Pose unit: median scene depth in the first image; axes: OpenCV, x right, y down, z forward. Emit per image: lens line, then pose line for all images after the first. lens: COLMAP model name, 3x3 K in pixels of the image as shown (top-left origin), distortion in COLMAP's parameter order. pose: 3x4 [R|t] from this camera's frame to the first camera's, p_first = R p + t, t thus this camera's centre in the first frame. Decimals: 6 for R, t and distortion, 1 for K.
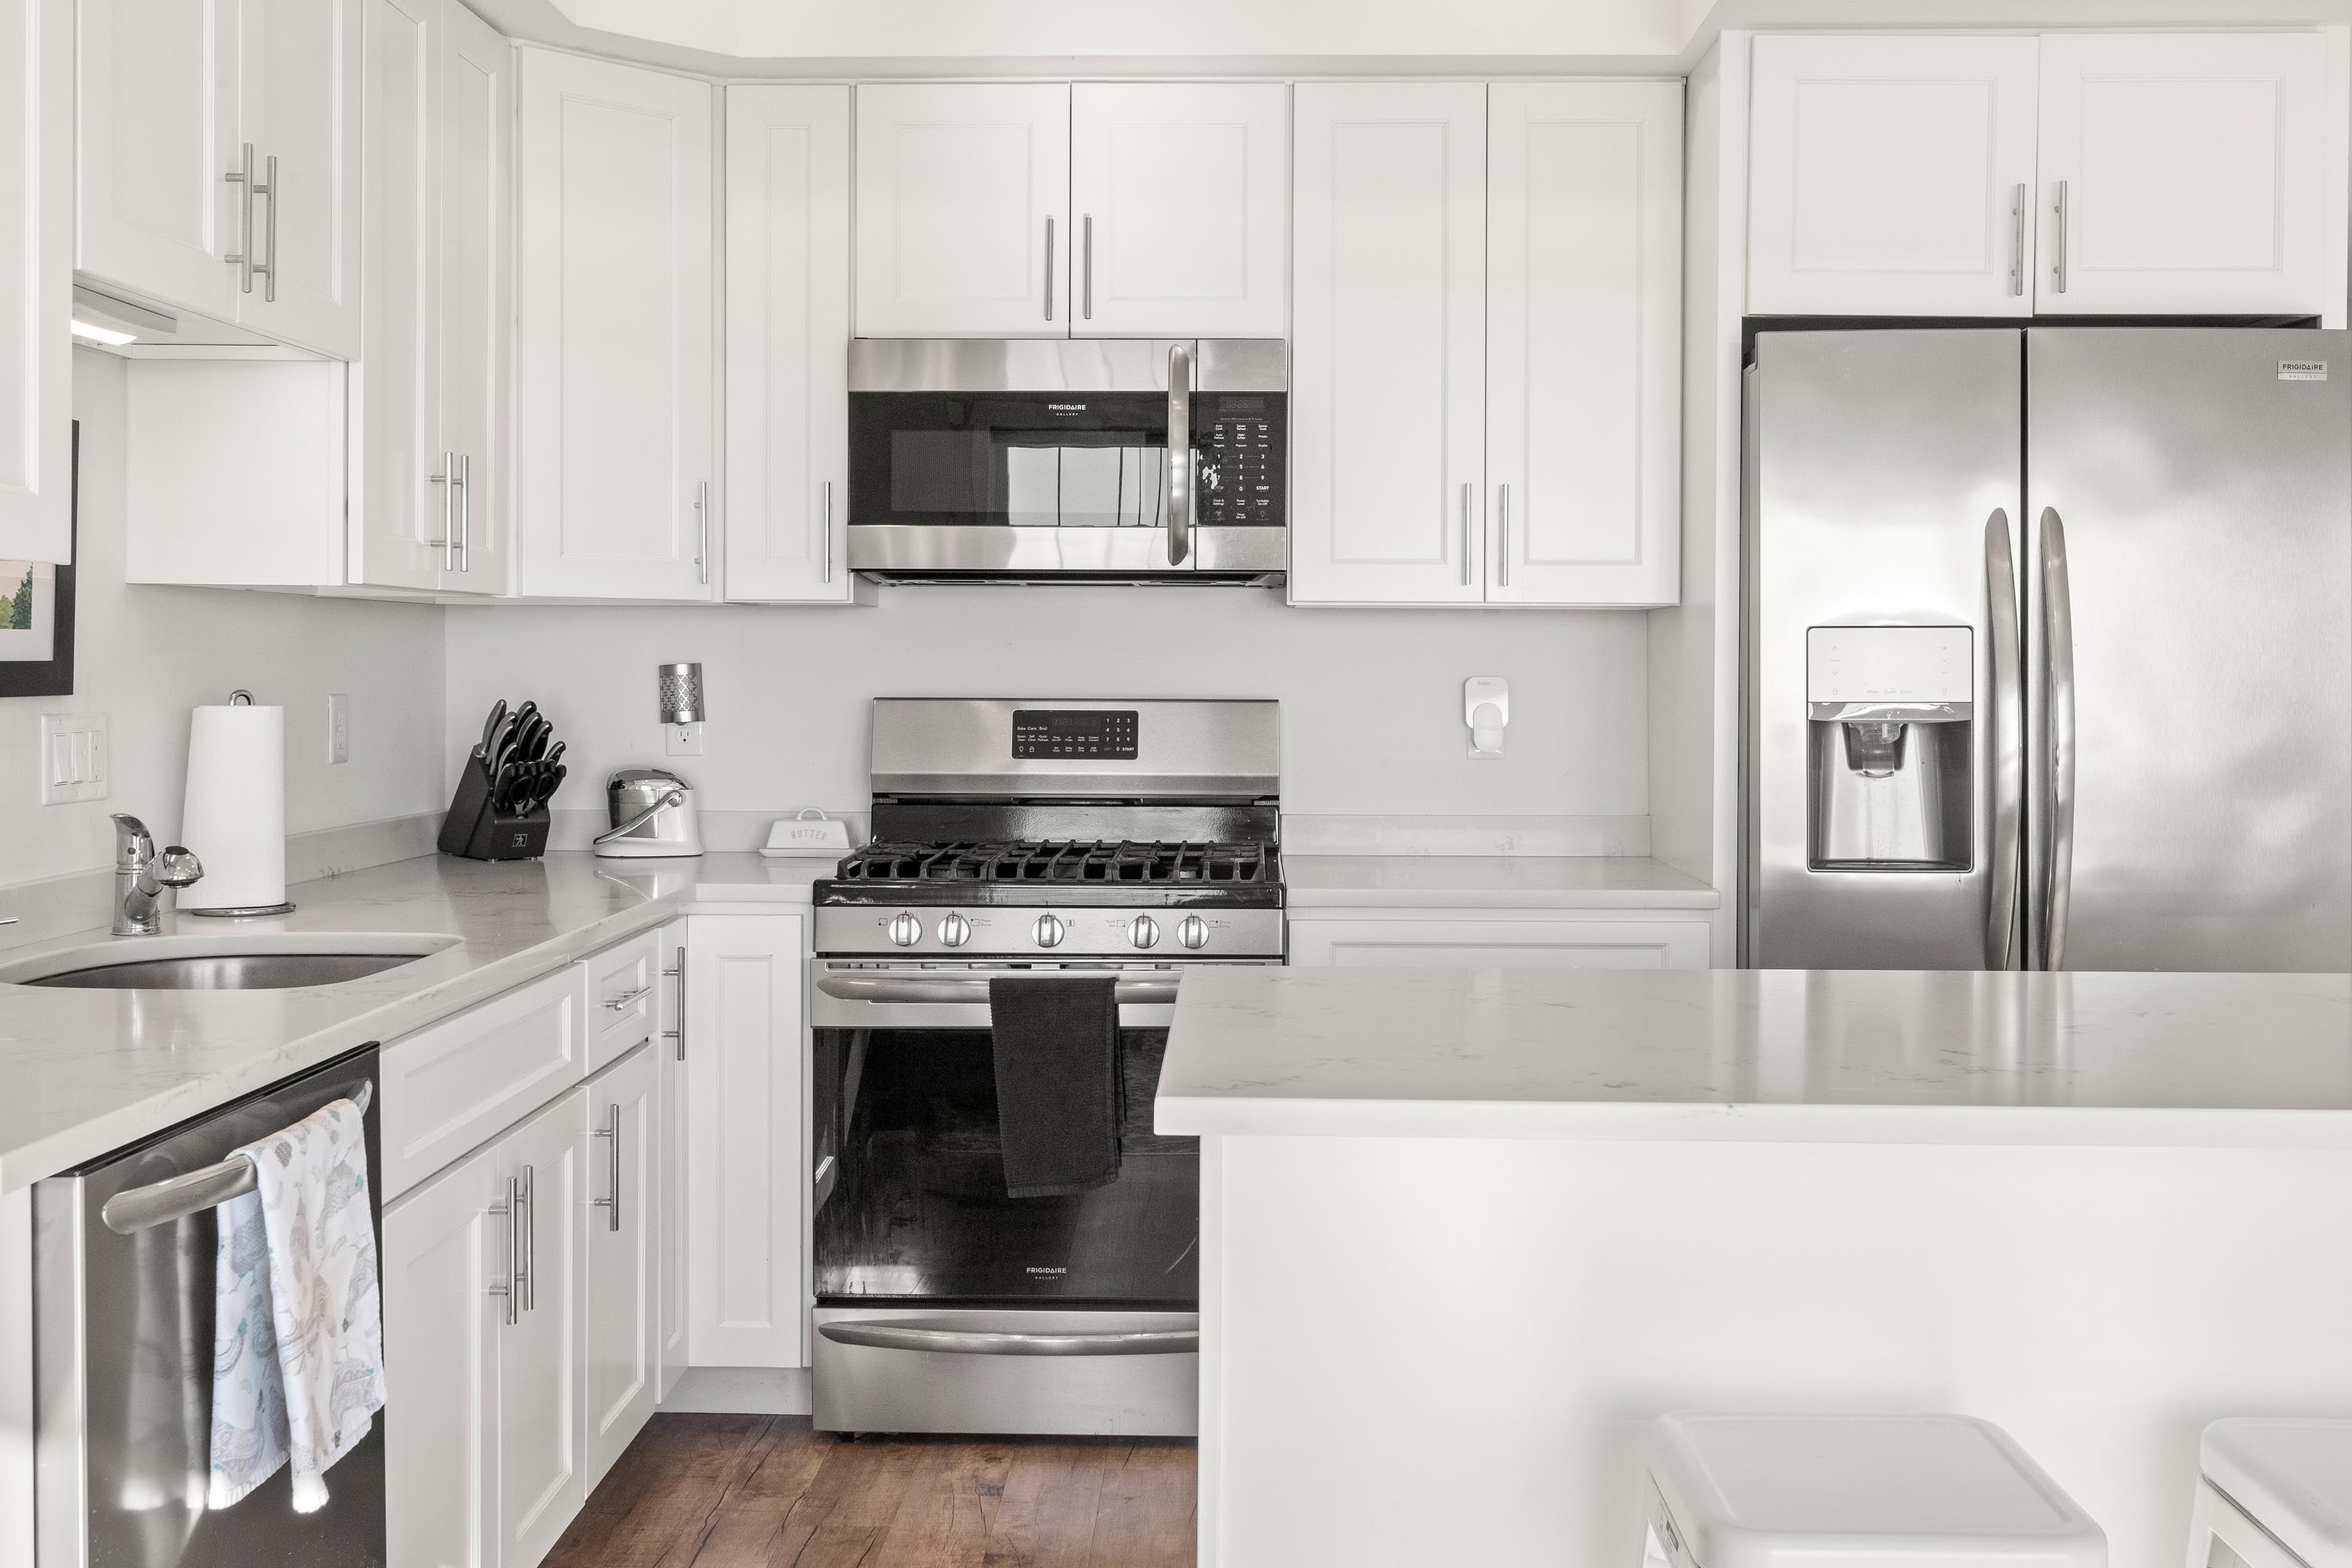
lens RADIAL K [[2251.6, 0, 1159.6], [0, 2251.6, 694.9], [0, 0, 1]] dist [-0.010315, 0.000000]
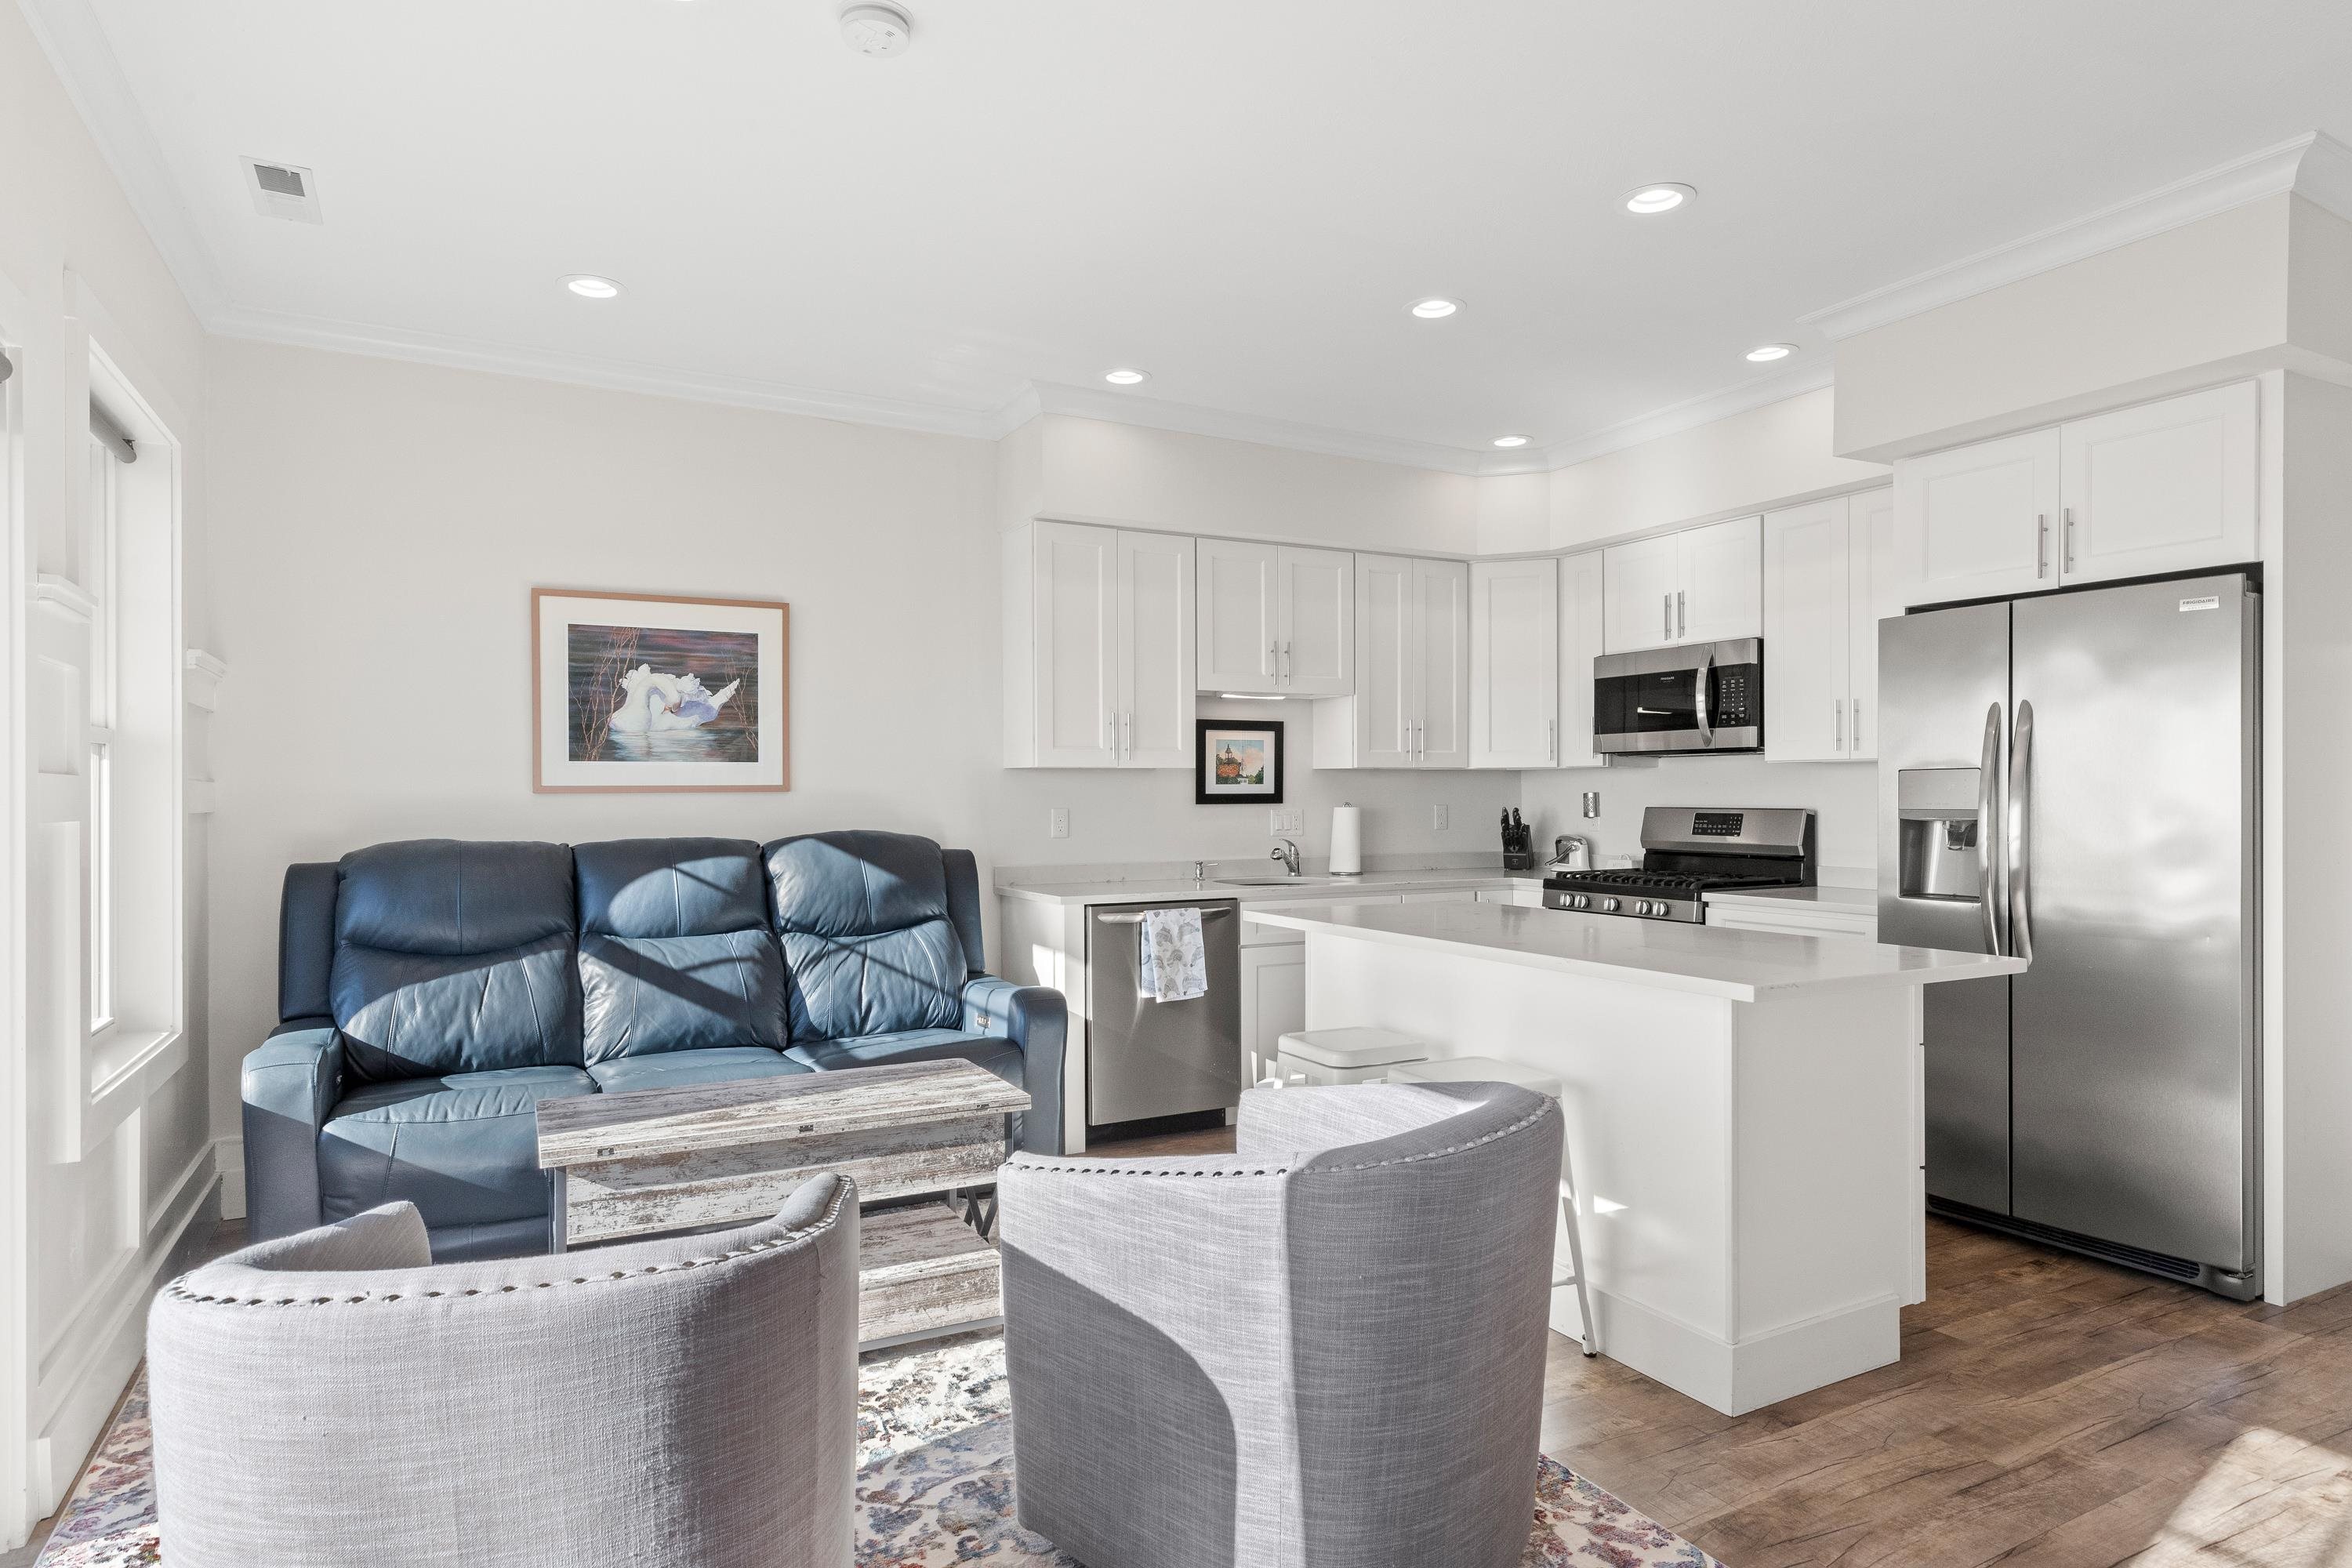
lens RADIAL K [[1308.1, 0, 1182.3], [0, 1308.1, 795.0], [0, 0, 1]] dist [0.002350, 0.000081]
pose [[0.502848, -0.004454, -0.864364, 0.842822], [-0.007255, 0.999930, -0.009373, 0.005208], [0.864345, 0.010984, 0.502780, -0.080787]]
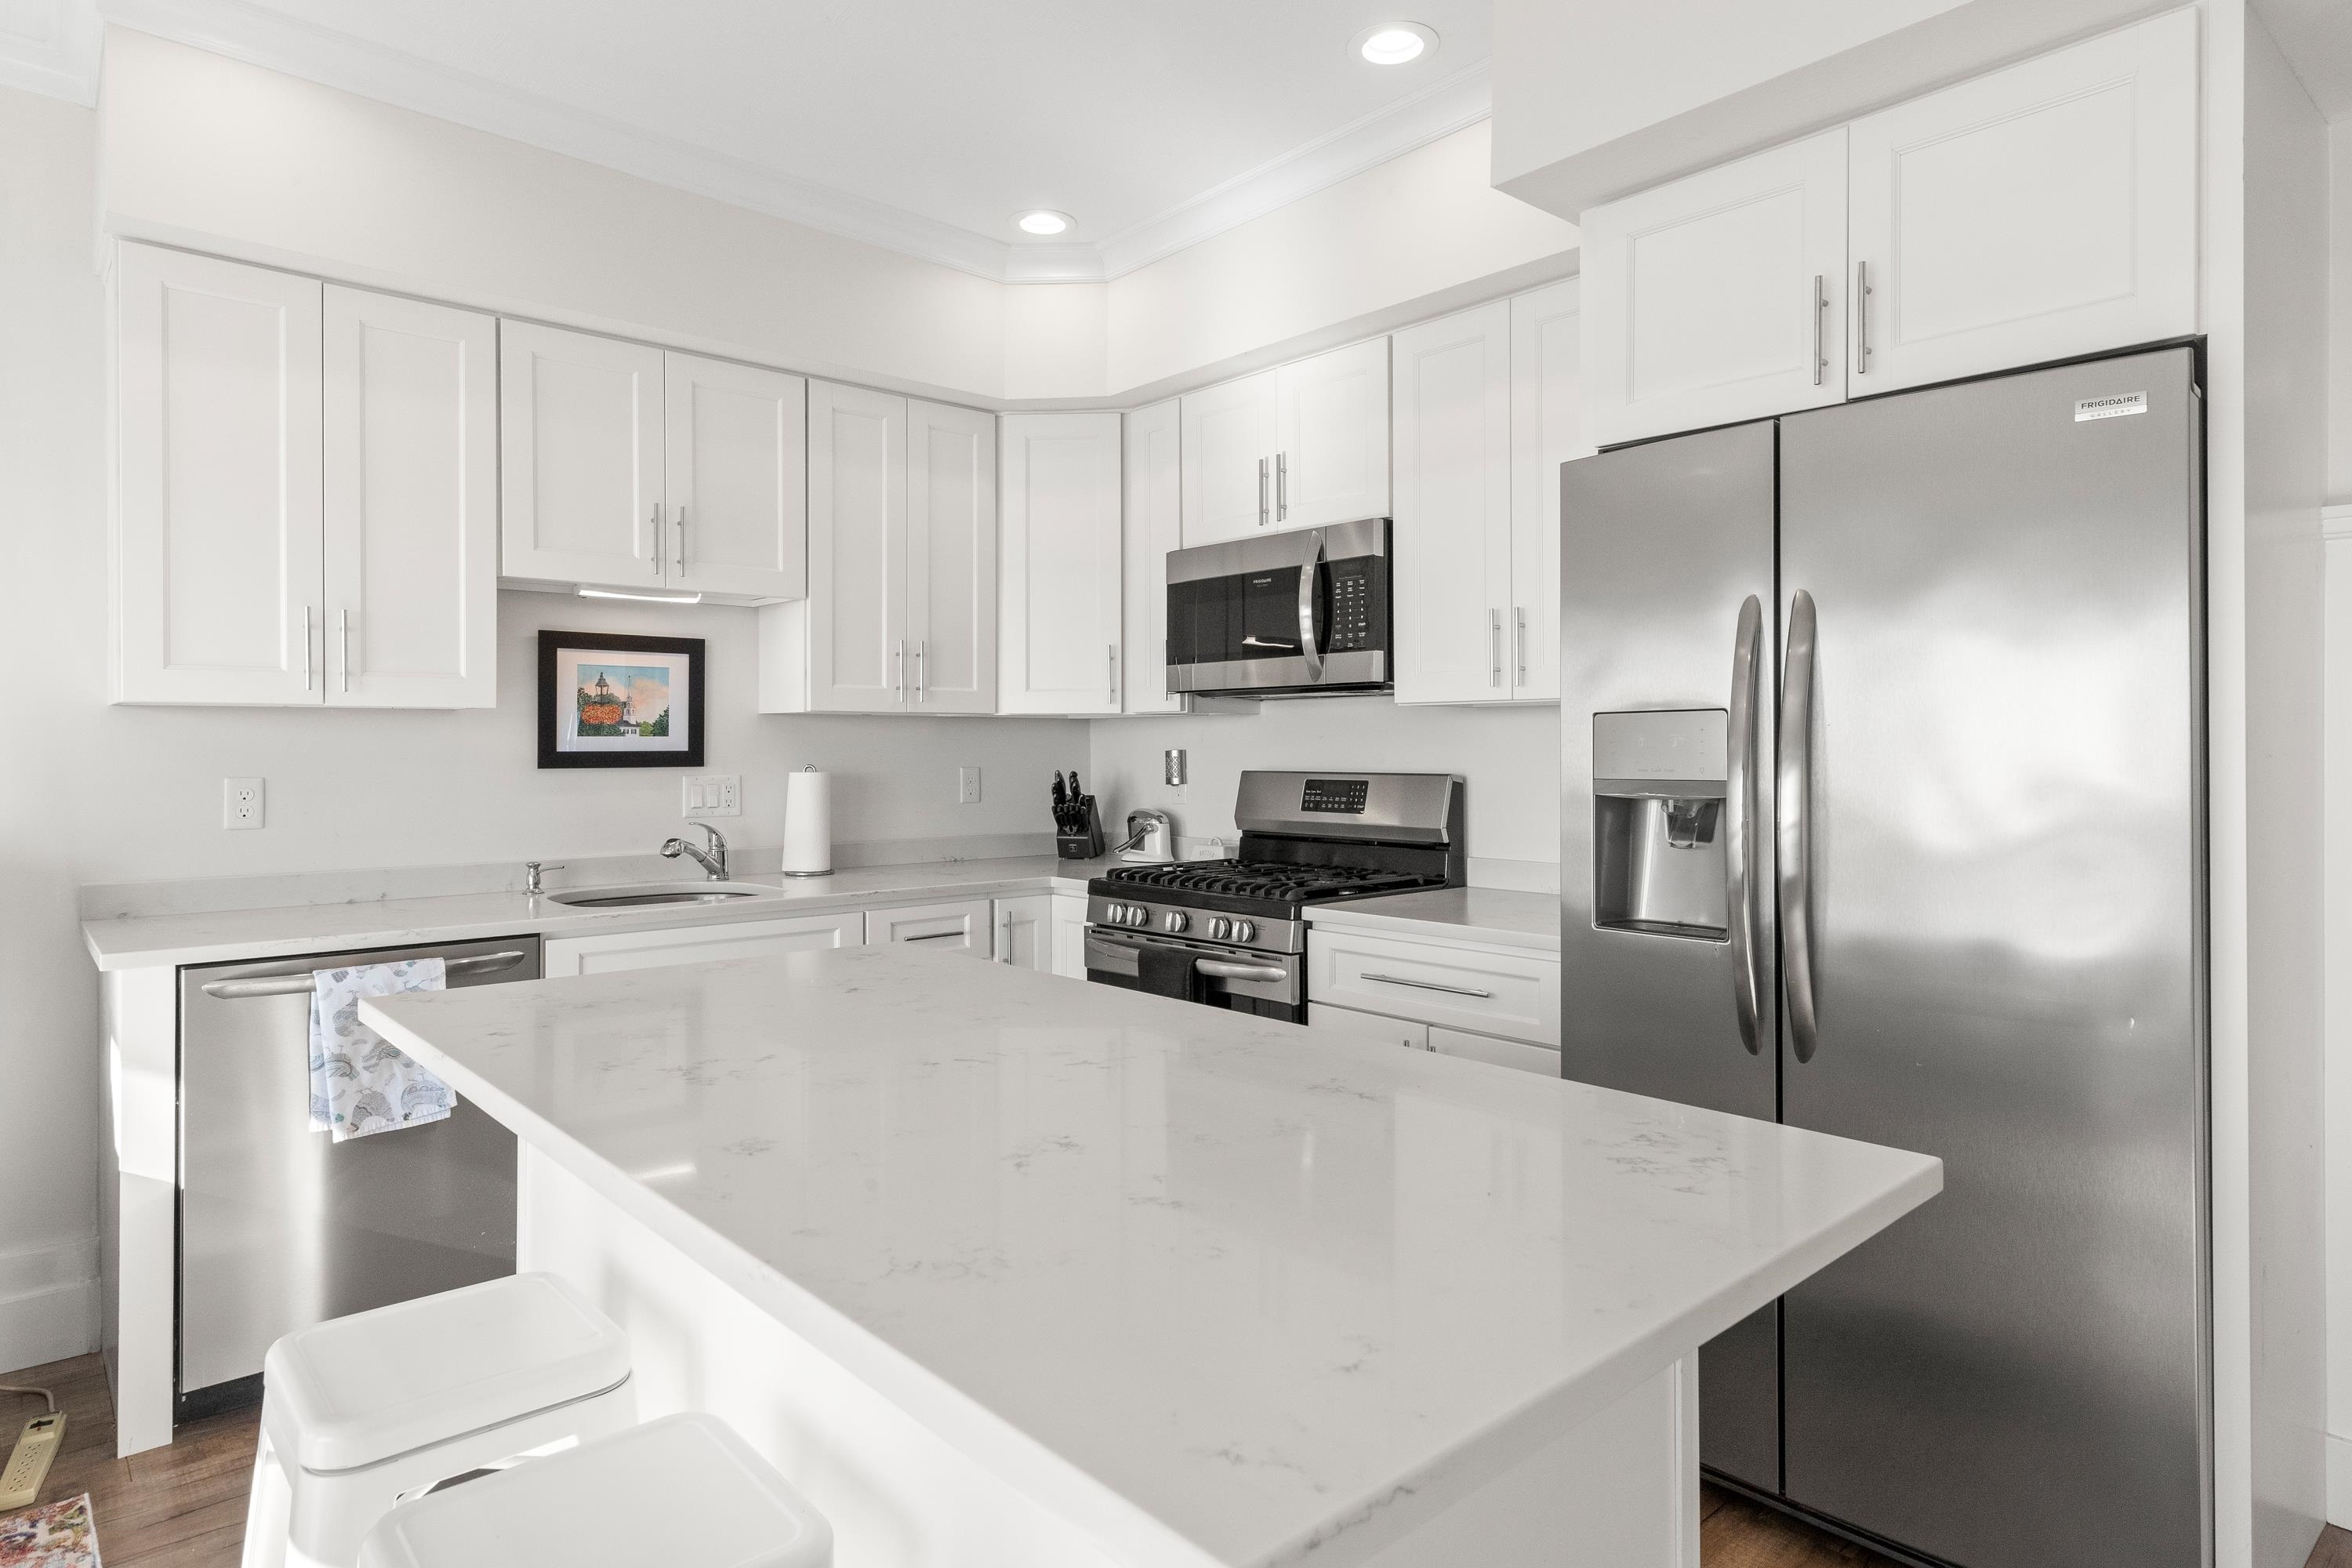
lens RADIAL K [[1308.1, 0, 1185.9], [0, 1308.1, 743.7], [0, 0, 1]] dist [0.002350, 0.000081]
pose [[0.696140, -0.008546, -0.717856, 0.553283], [-0.005082, 0.999845, -0.016832, -0.002197], [0.717888, 0.015366, 0.695989, 0.344799]]
